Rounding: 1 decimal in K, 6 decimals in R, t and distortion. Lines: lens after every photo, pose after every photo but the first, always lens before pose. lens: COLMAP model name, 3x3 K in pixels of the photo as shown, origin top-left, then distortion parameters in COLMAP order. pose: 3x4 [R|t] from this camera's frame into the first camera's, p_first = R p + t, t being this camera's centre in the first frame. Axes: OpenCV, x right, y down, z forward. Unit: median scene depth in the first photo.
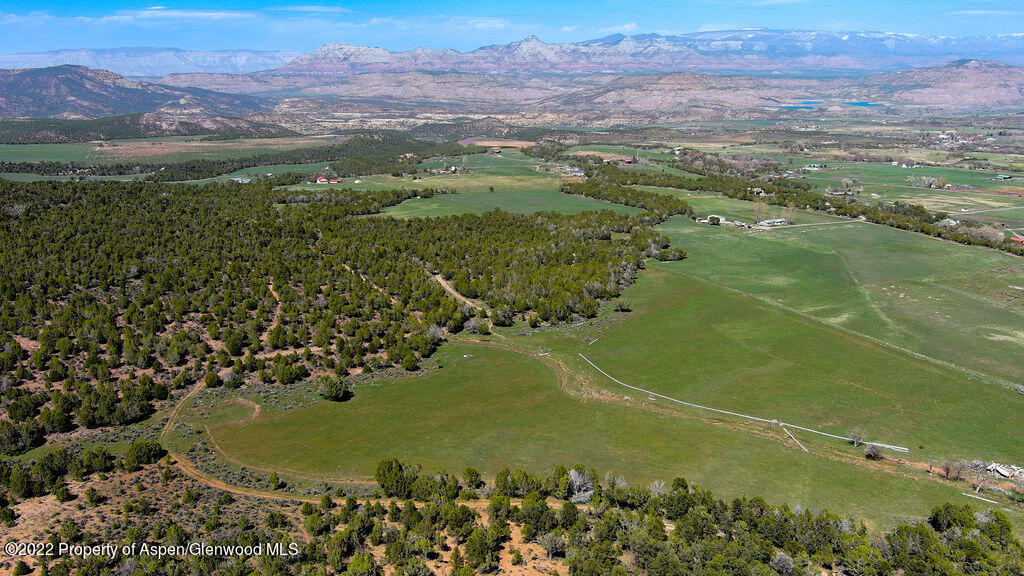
lens RADIAL K [[801.1, 0, 512.0], [0, 801.1, 288.0], [0, 0, 1]] dist [0.025699, -0.033783]
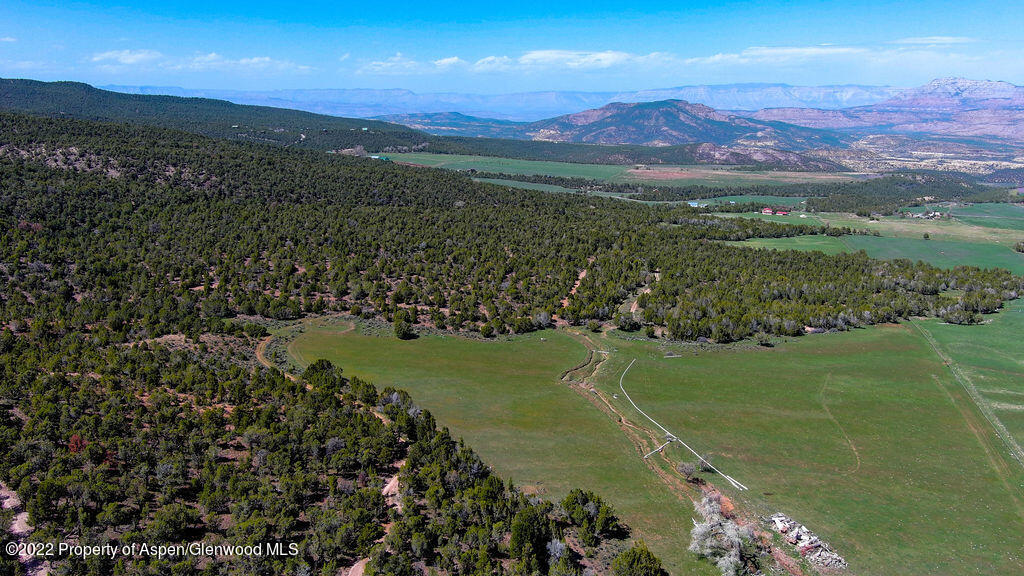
lens RADIAL K [[801.1, 0, 512.0], [0, 801.1, 288.0], [0, 0, 1]] dist [0.025699, -0.033783]
pose [[0.762253, 0.154359, -0.628604, 0.030905], [-0.179972, 0.983397, 0.023246, -0.000472], [0.621756, 0.095411, 0.777378, 0.001338]]
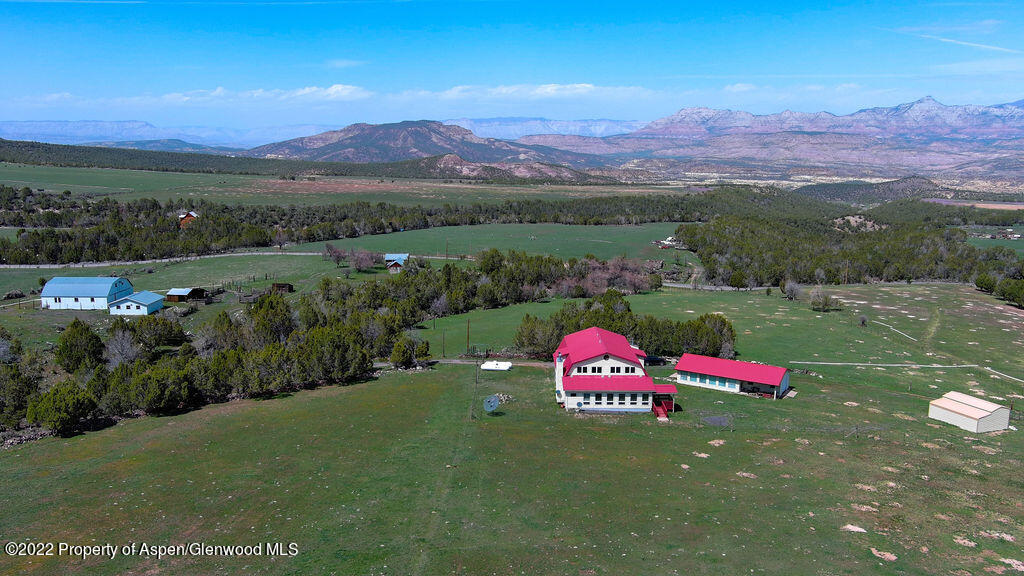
lens RADIAL K [[801.1, 0, 512.0], [0, 801.1, 288.0], [0, 0, 1]] dist [0.025699, -0.033783]
pose [[0.911648, 0.082226, -0.402662, -0.036525], [-0.116237, 0.991363, -0.060725, -0.024031], [0.394191, 0.102164, 0.913332, 0.158871]]
